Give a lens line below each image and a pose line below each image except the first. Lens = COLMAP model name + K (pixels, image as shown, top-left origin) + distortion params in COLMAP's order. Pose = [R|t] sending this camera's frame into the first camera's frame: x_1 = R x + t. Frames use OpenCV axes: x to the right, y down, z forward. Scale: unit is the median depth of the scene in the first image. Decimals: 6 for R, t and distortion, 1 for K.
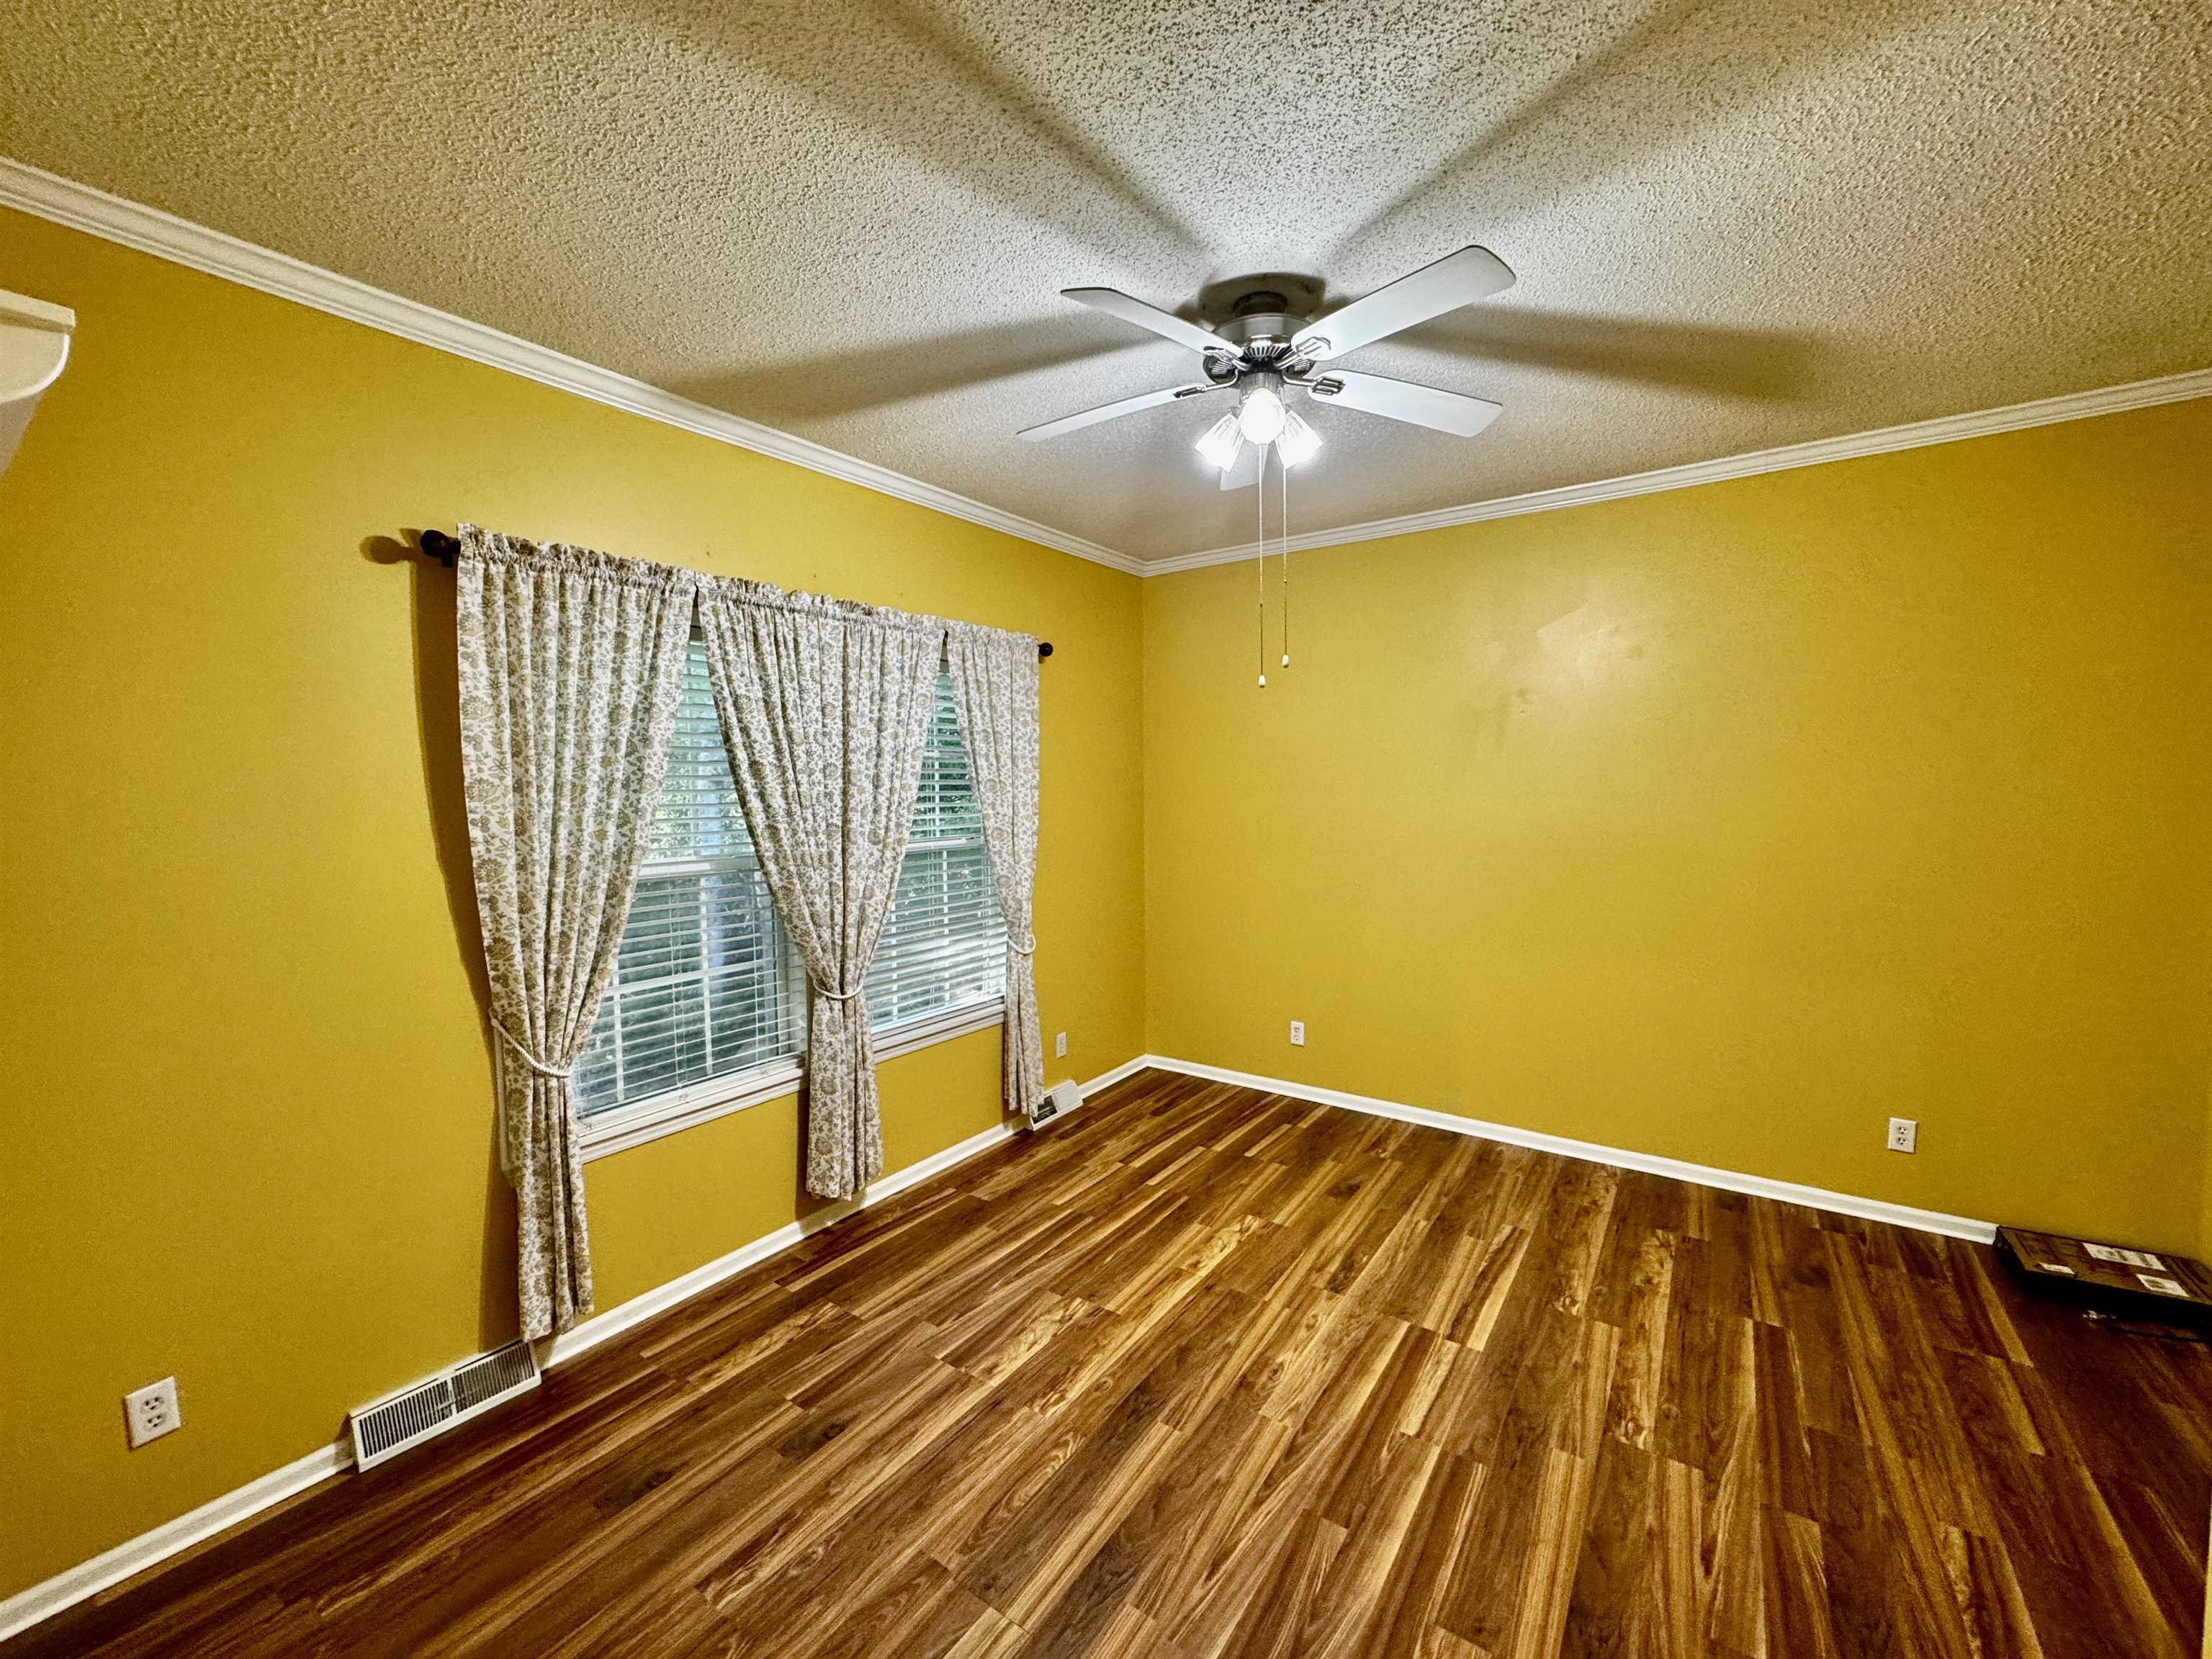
lens RADIAL K [[876.6, 0, 1107.3], [0, 876.6, 831.2], [0, 0, 1]] dist [-0.005049, 0.000574]
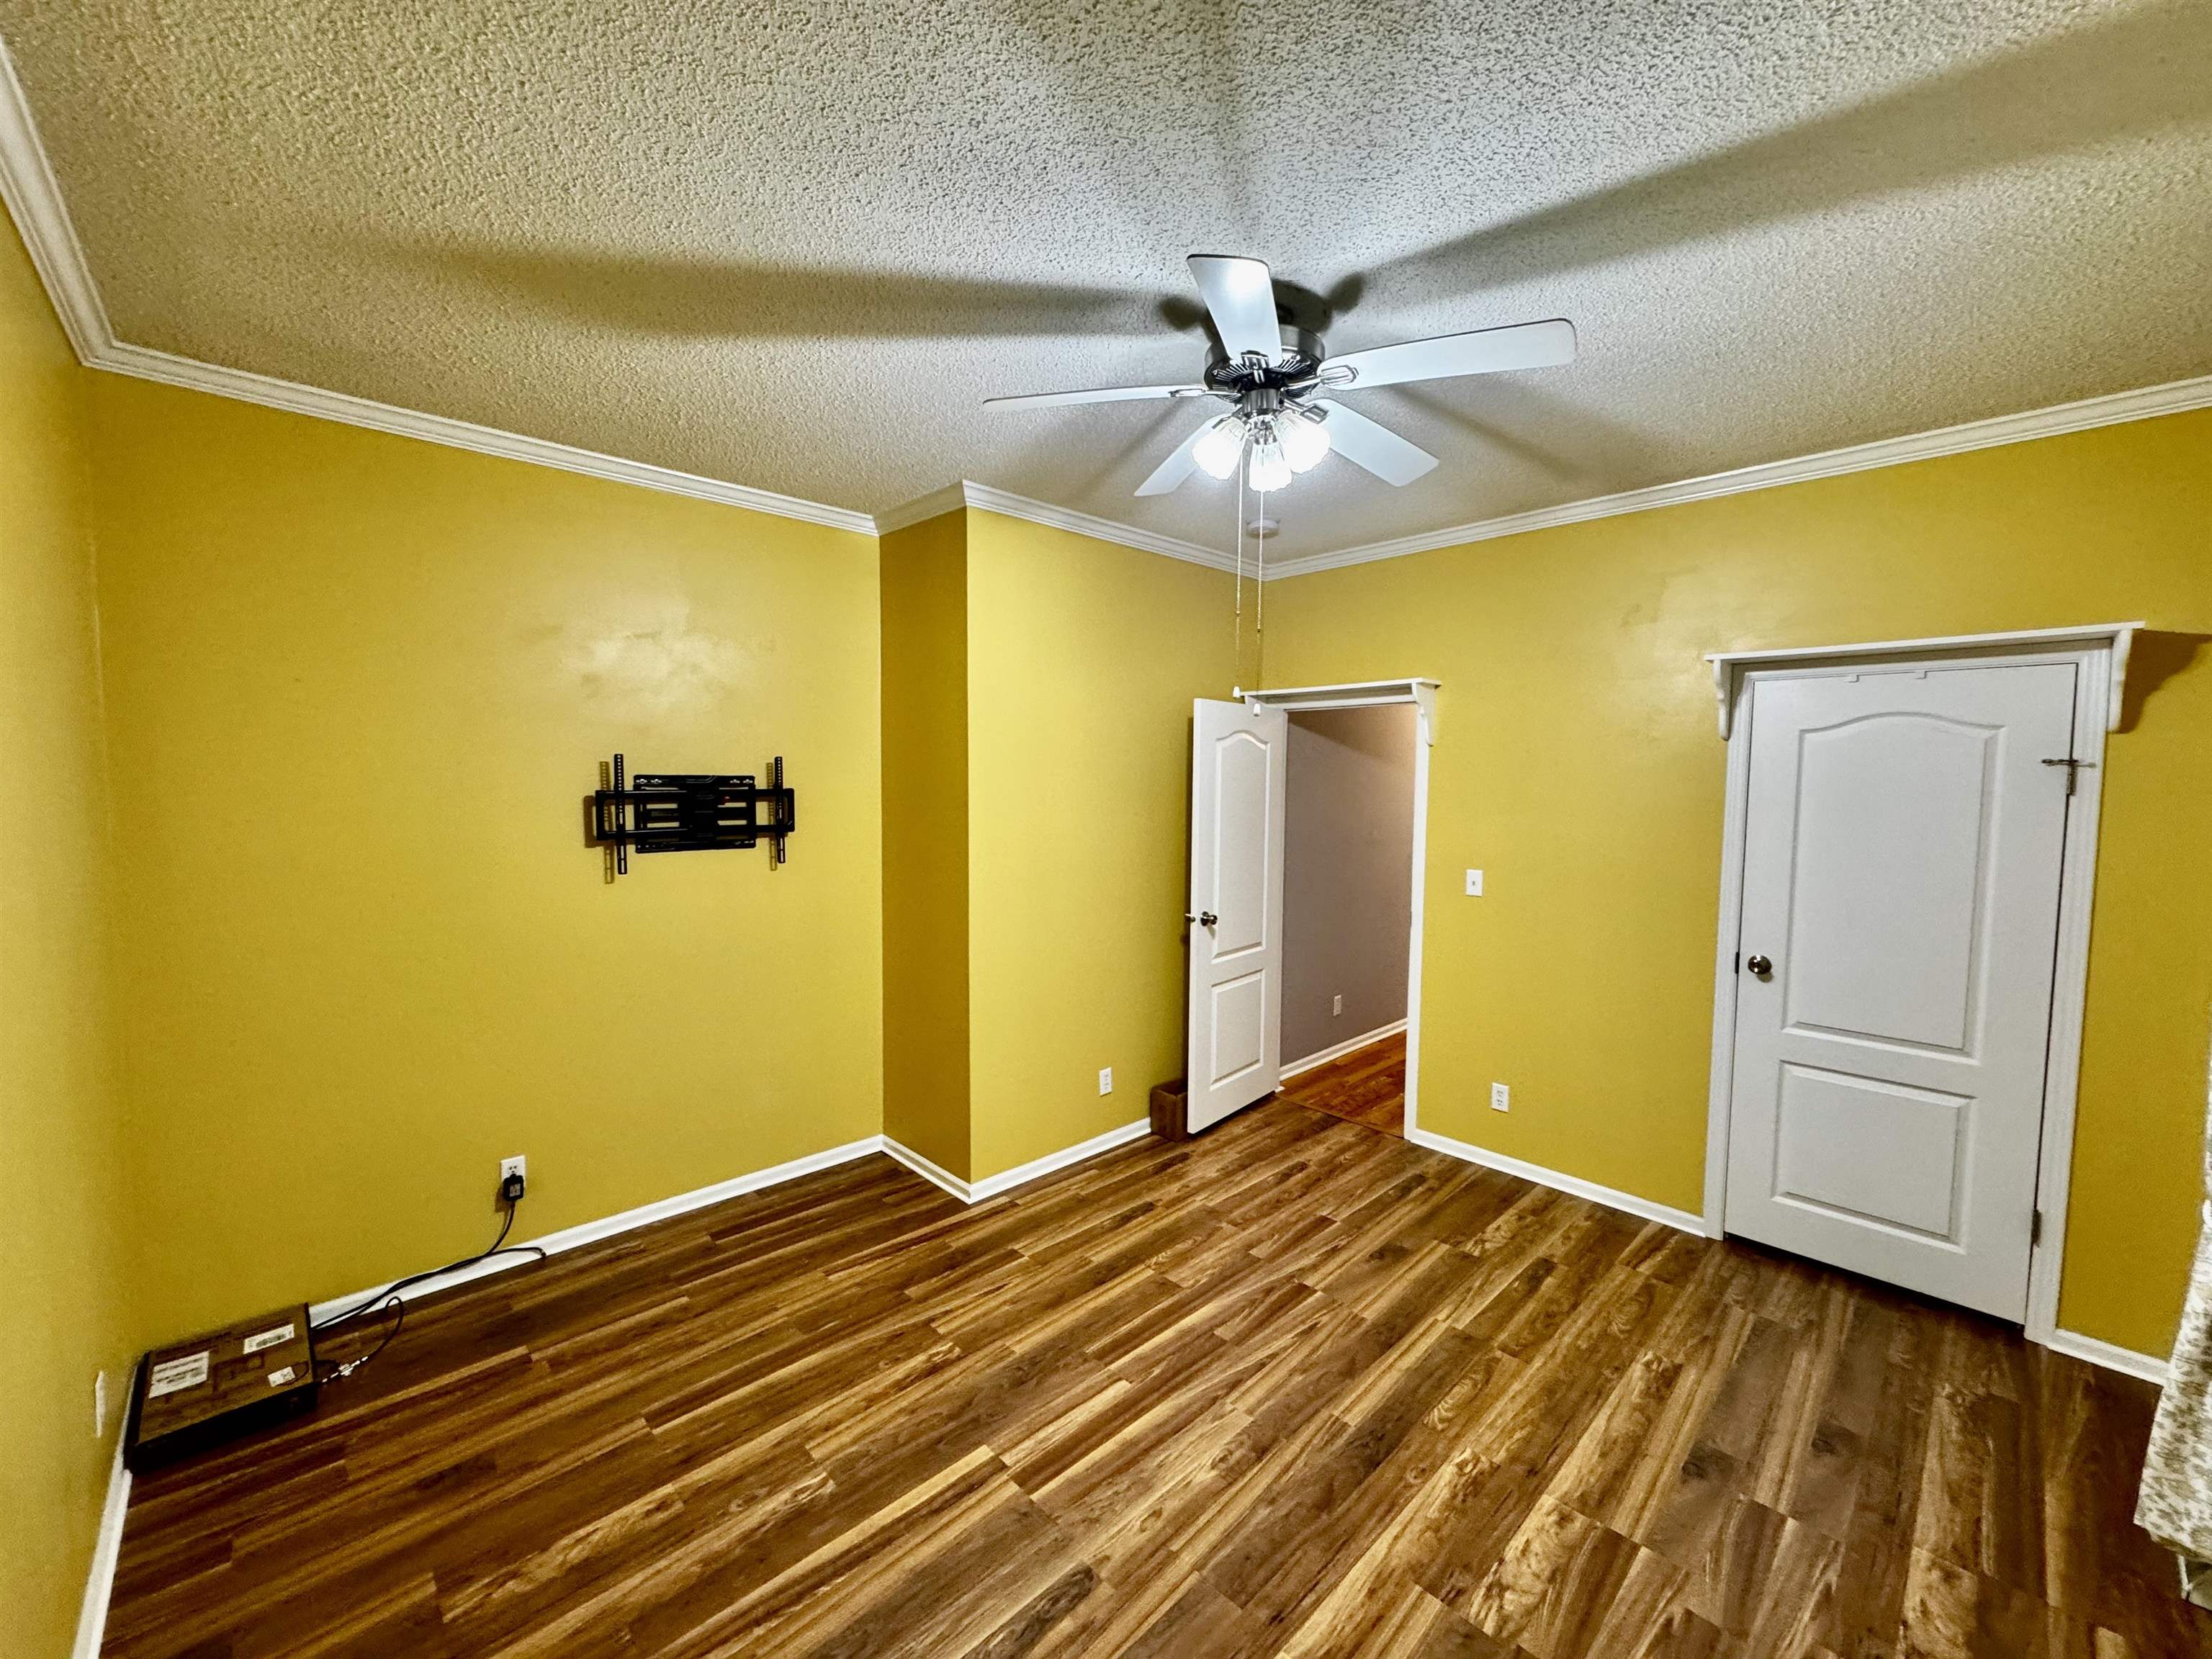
lens RADIAL K [[876.6, 0, 1108.3], [0, 876.6, 825.0], [0, 0, 1]] dist [-0.005049, 0.000574]
pose [[-0.981537, -0.008843, 0.191070, 0.143896], [0.013331, 0.993339, 0.114455, -0.149974], [-0.190809, 0.114889, -0.974881, 1.872700]]
